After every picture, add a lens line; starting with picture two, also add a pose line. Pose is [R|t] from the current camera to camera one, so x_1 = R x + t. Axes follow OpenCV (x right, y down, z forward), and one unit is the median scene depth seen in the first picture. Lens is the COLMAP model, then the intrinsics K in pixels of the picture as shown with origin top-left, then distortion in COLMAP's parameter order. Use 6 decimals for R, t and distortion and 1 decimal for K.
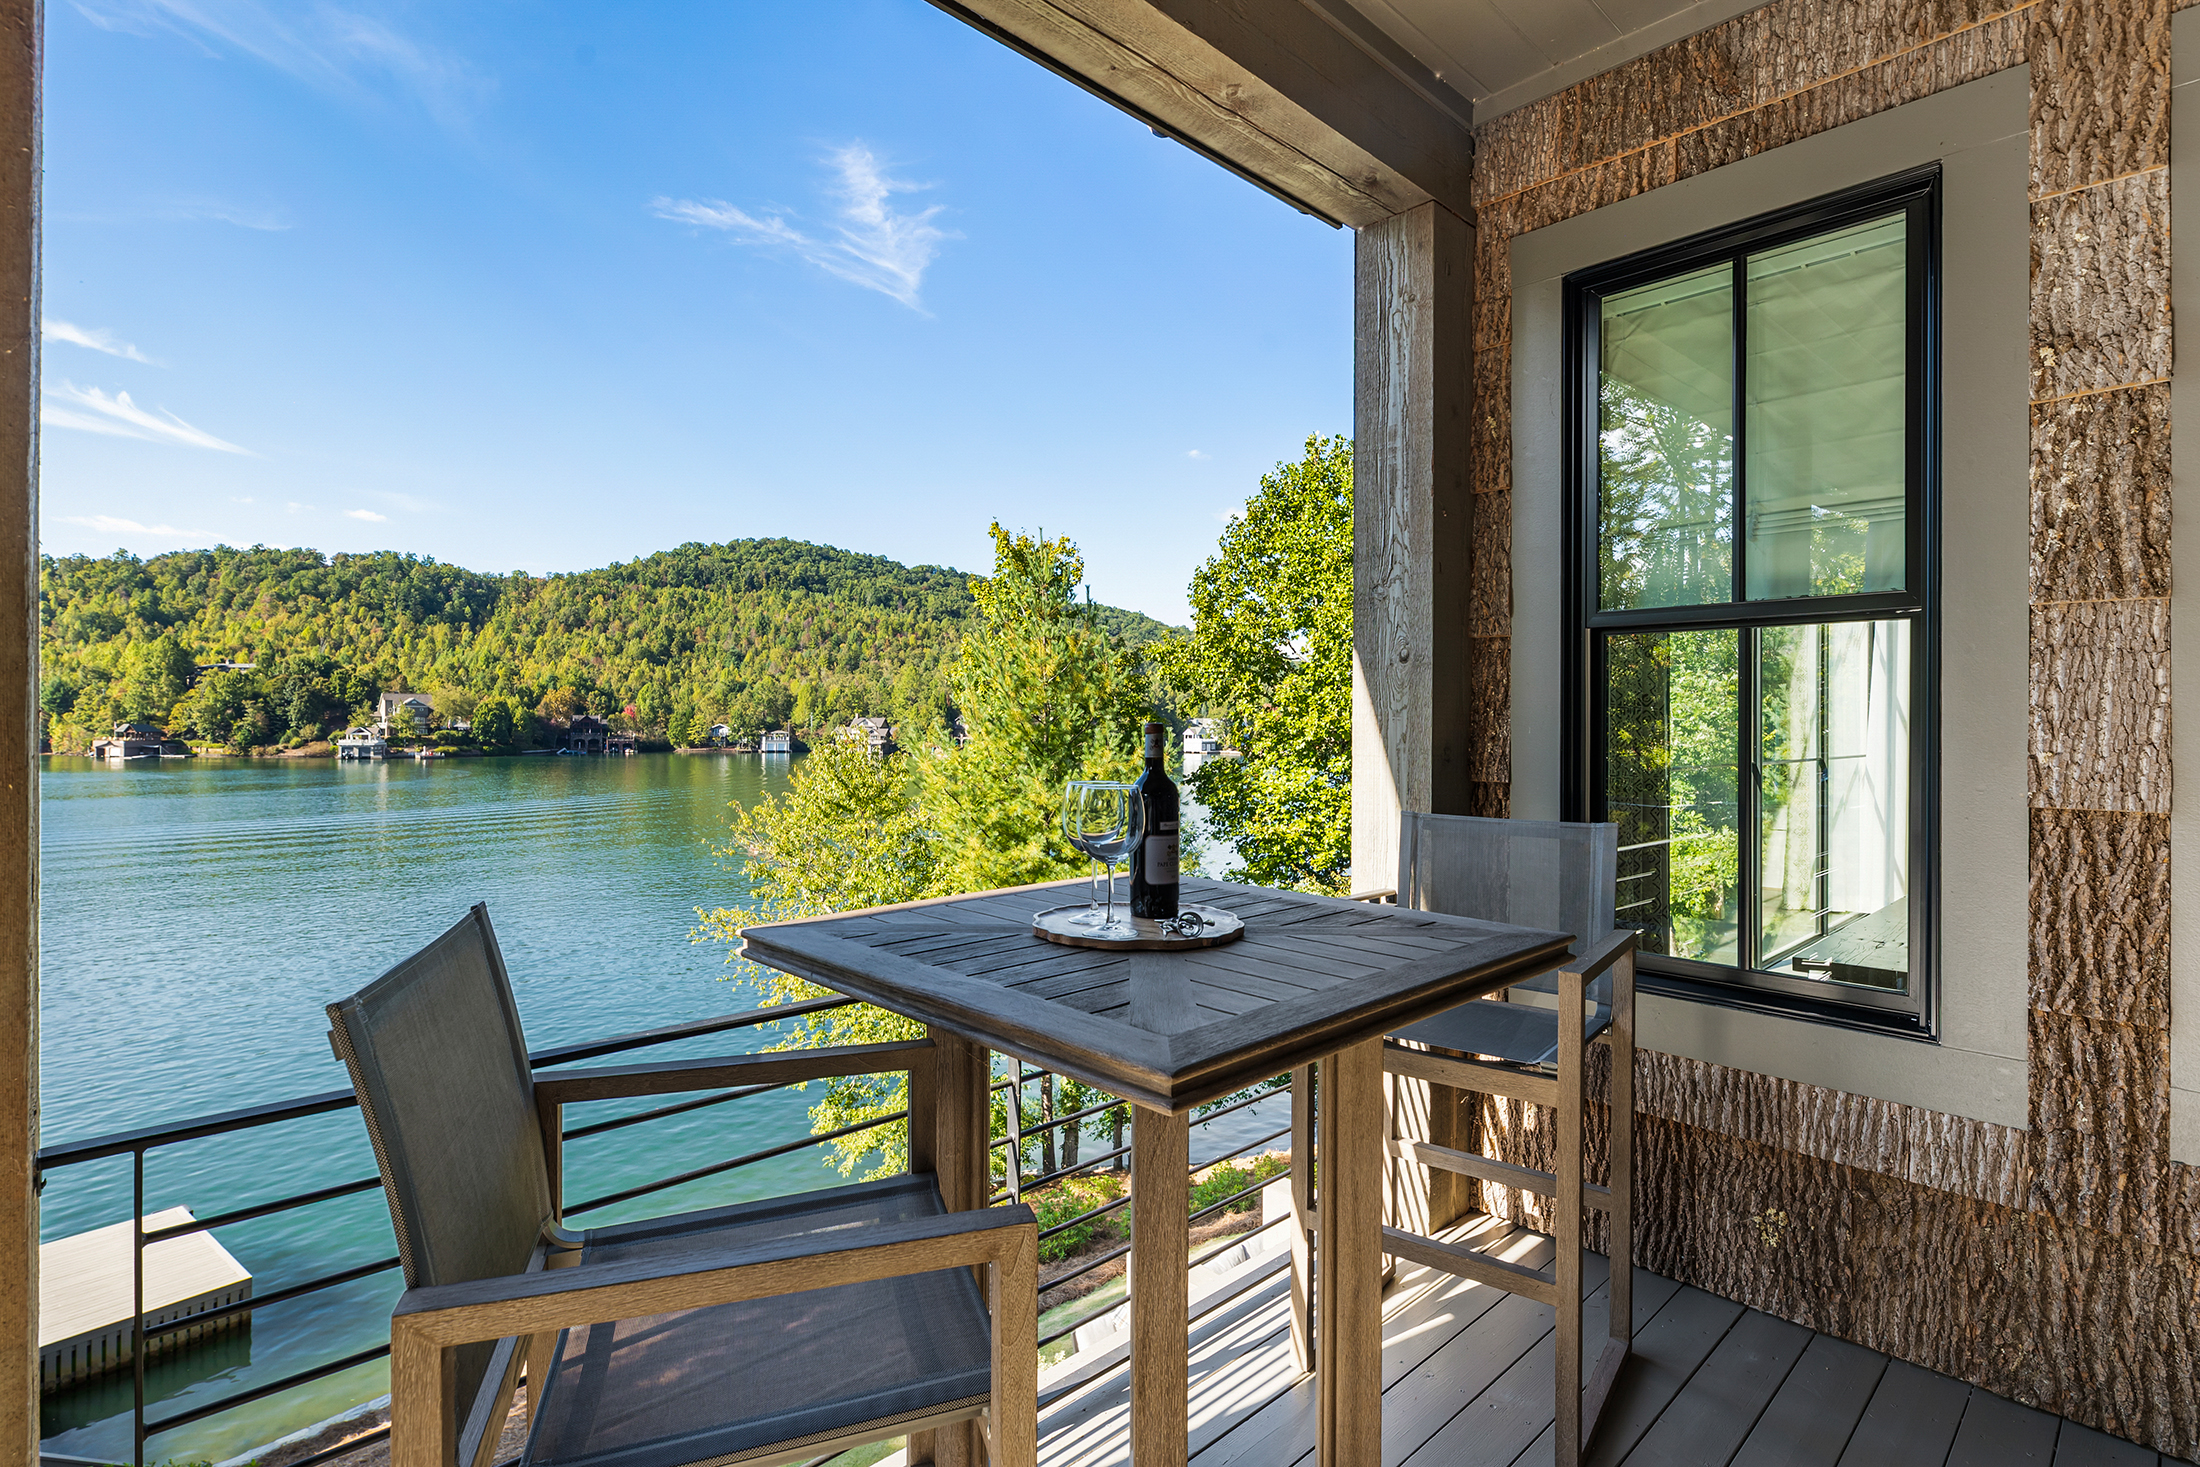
lens RADIAL K [[1081.3, 0, 1086.6], [0, 1081.3, 711.7], [0, 0, 1]] dist [0.007945, -0.003360]
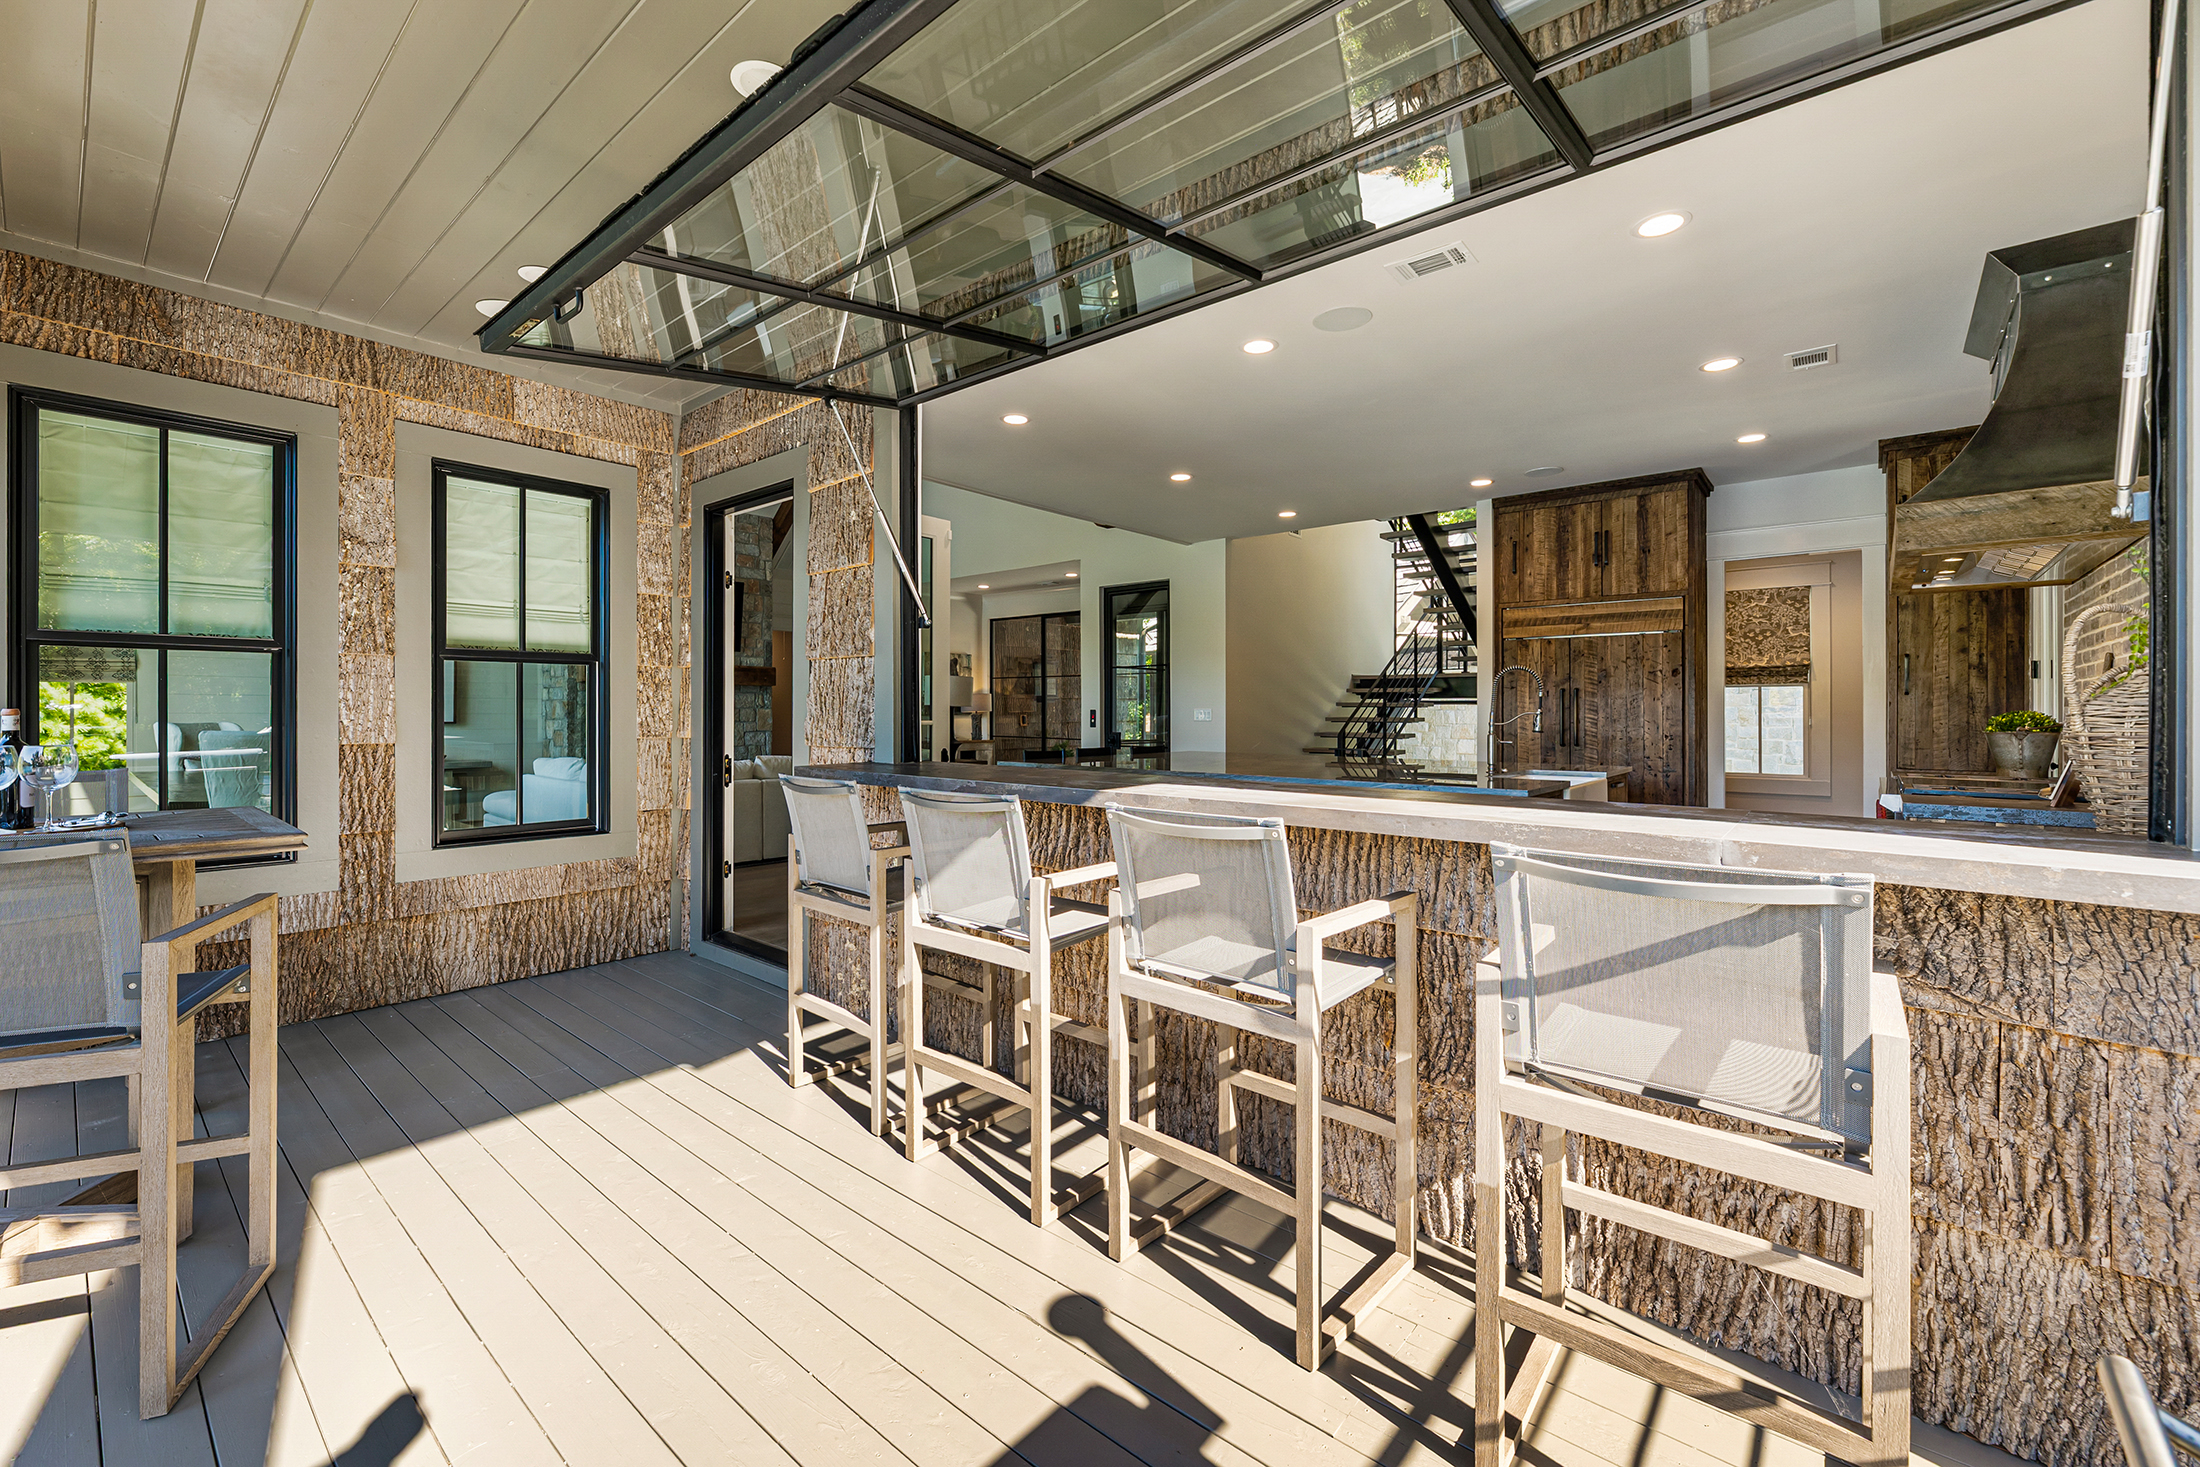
lens RADIAL K [[897.7, 0, 1087.1], [0, 897.7, 719.1], [0, 0, 1]] dist [-0.002659, 0.000904]
pose [[-0.097372, -0.020928, 0.995028, -1.120551], [-0.010280, 0.999747, 0.020021, -0.016920], [-0.995195, -0.008280, -0.097563, -0.347063]]
